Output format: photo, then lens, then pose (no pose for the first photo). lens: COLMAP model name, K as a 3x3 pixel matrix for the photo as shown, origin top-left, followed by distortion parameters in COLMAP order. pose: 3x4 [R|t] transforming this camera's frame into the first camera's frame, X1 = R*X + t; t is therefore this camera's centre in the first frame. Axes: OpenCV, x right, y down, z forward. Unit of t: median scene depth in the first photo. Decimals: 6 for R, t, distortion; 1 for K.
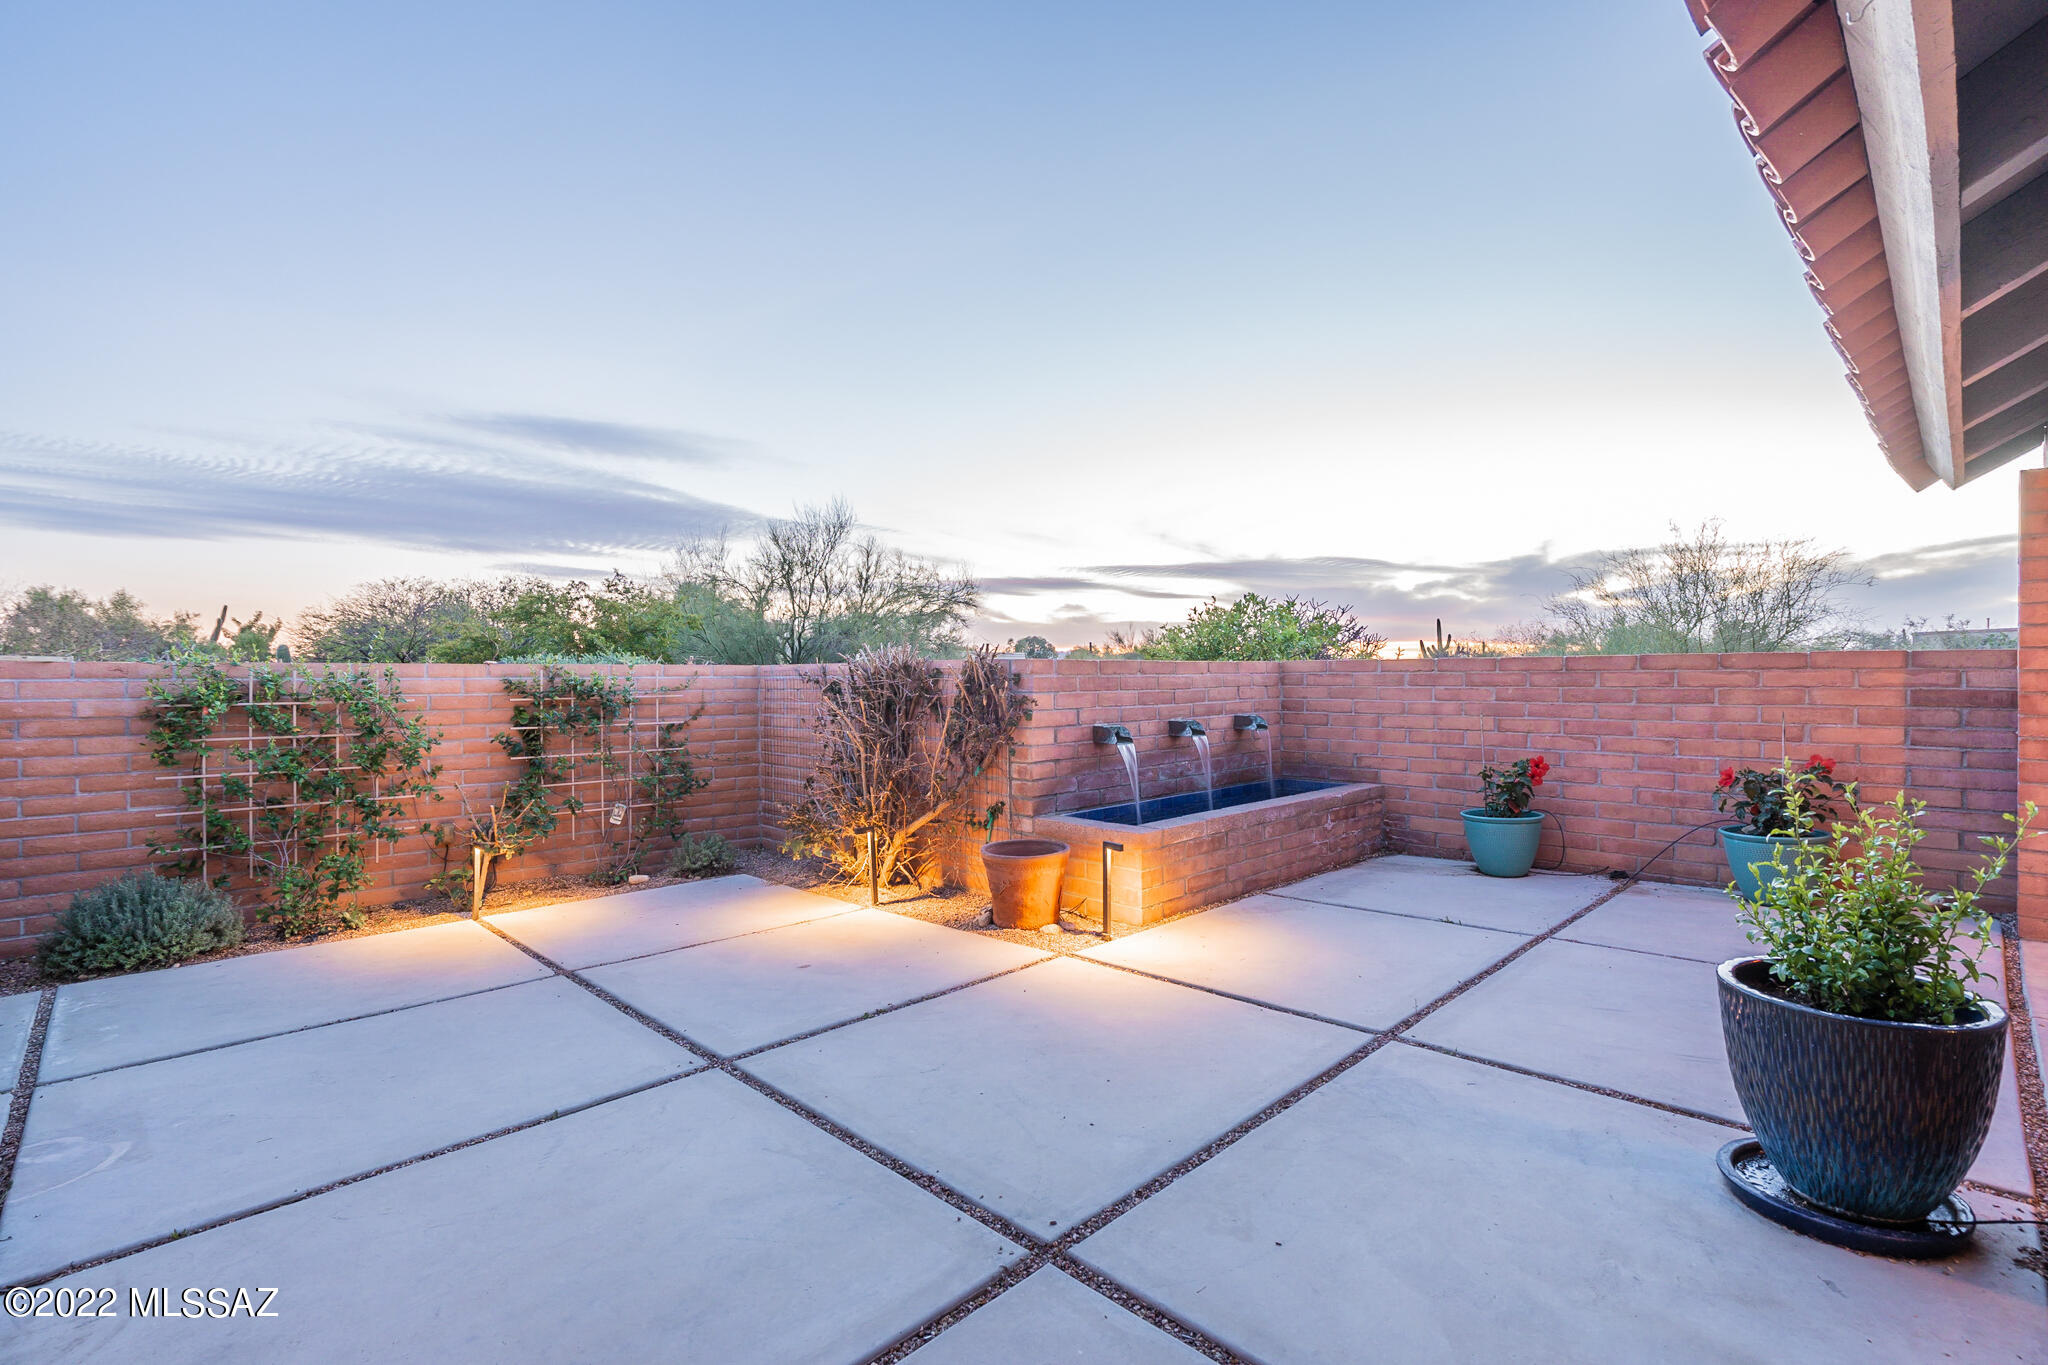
lens RADIAL K [[919.7, 0, 1028.2], [0, 919.7, 688.1], [0, 0, 1]] dist [-0.002513, 0.000037]
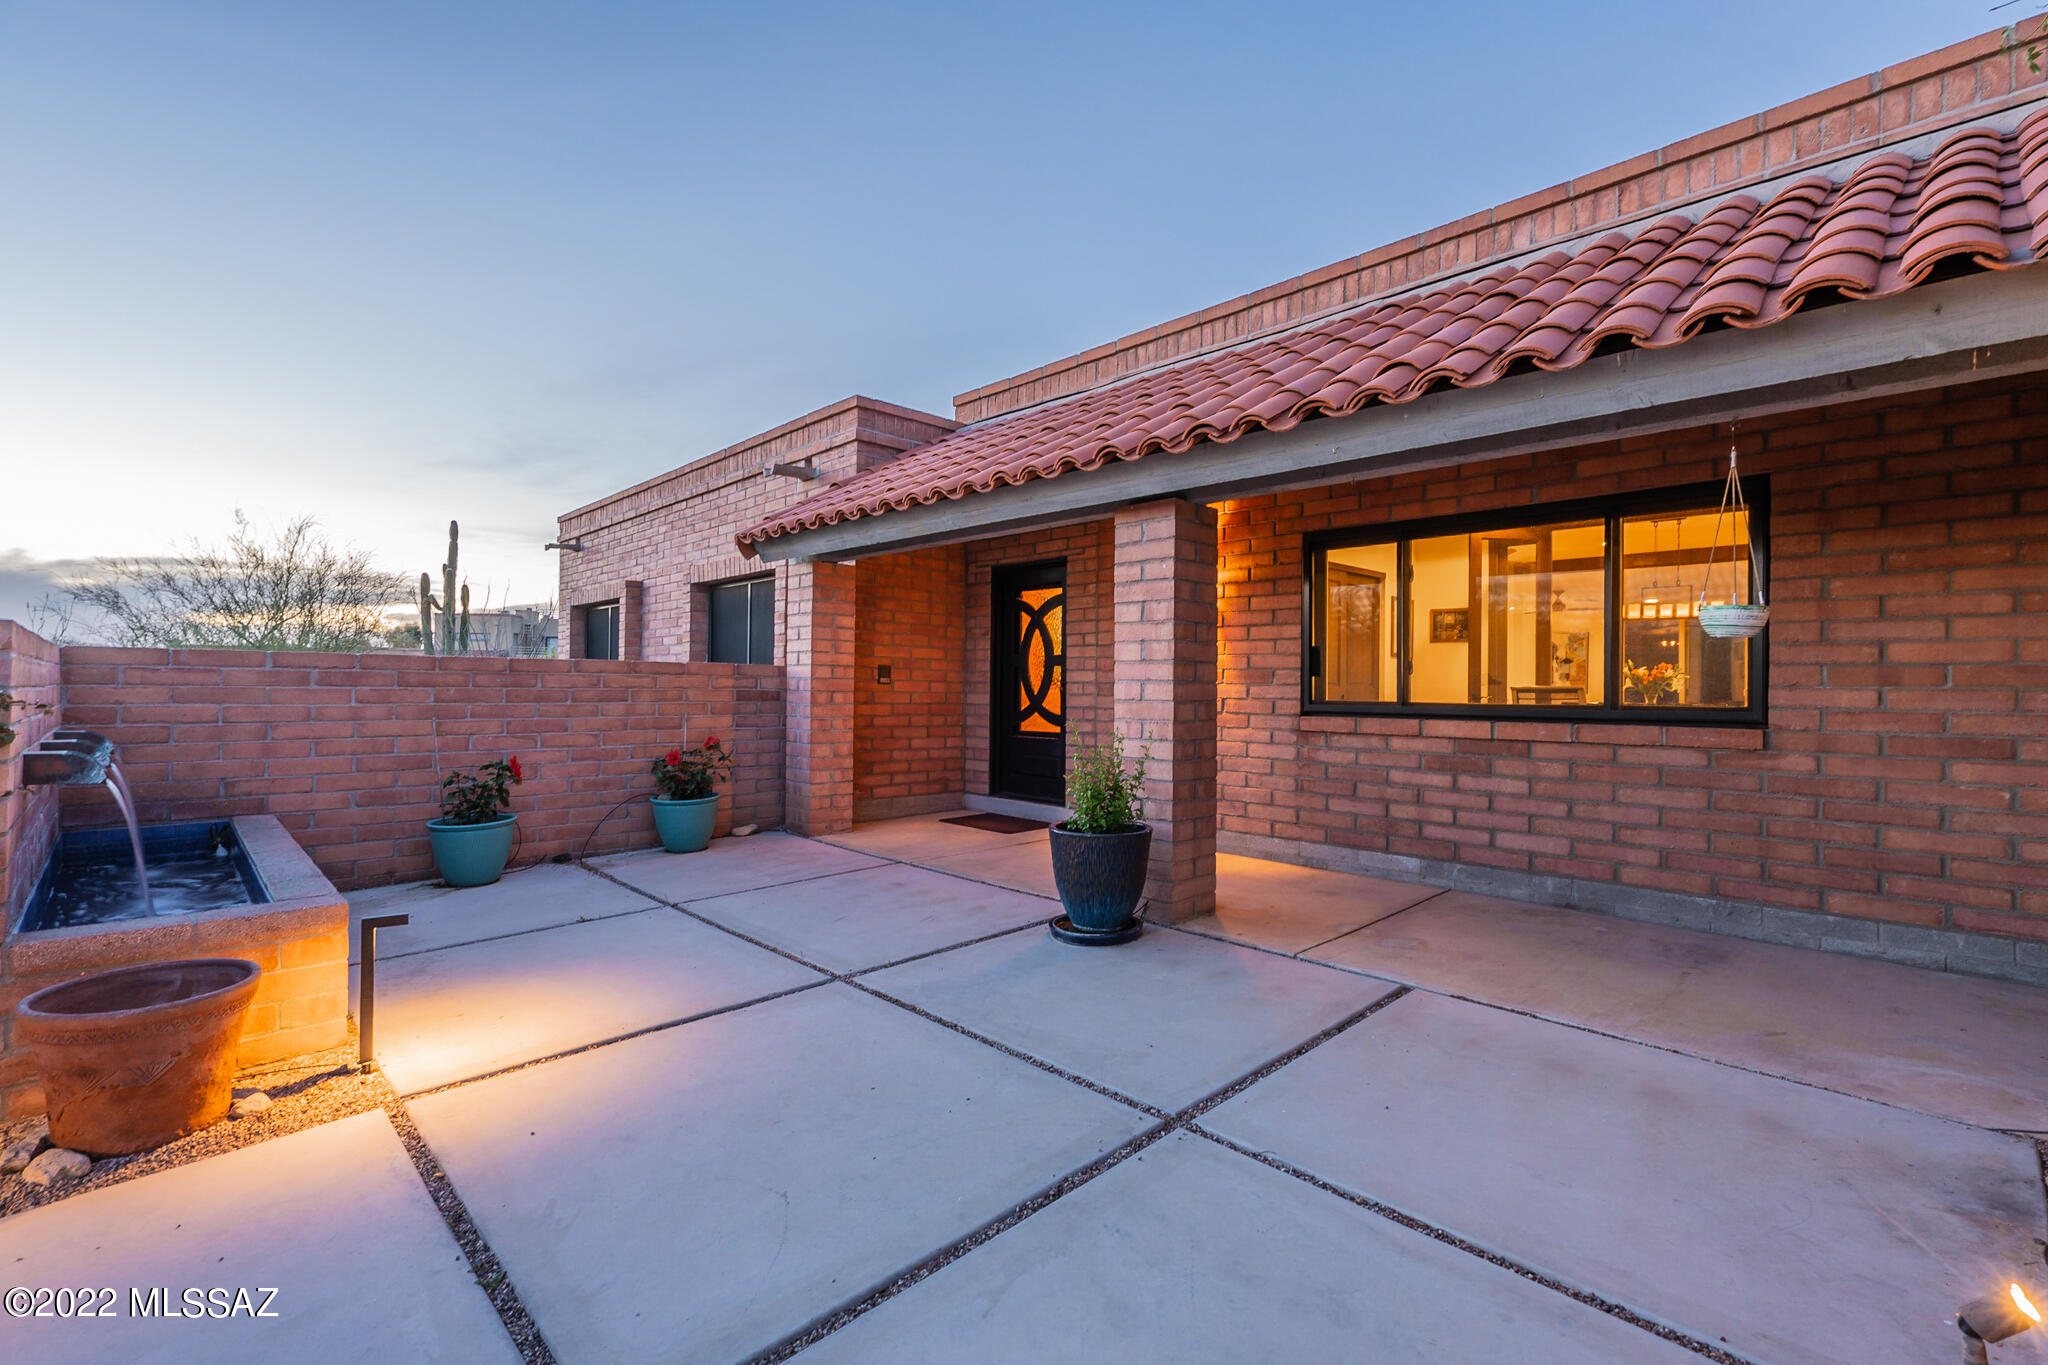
lens RADIAL K [[919.7, 0, 1024.8], [0, 919.7, 676.5], [0, 0, 1]] dist [-0.002513, 0.000037]
pose [[0.009482, 0.020008, 0.999755, -0.486621], [0.006138, 0.999780, -0.020067, 0.011681], [-0.999936, 0.006326, 0.009357, 0.464821]]
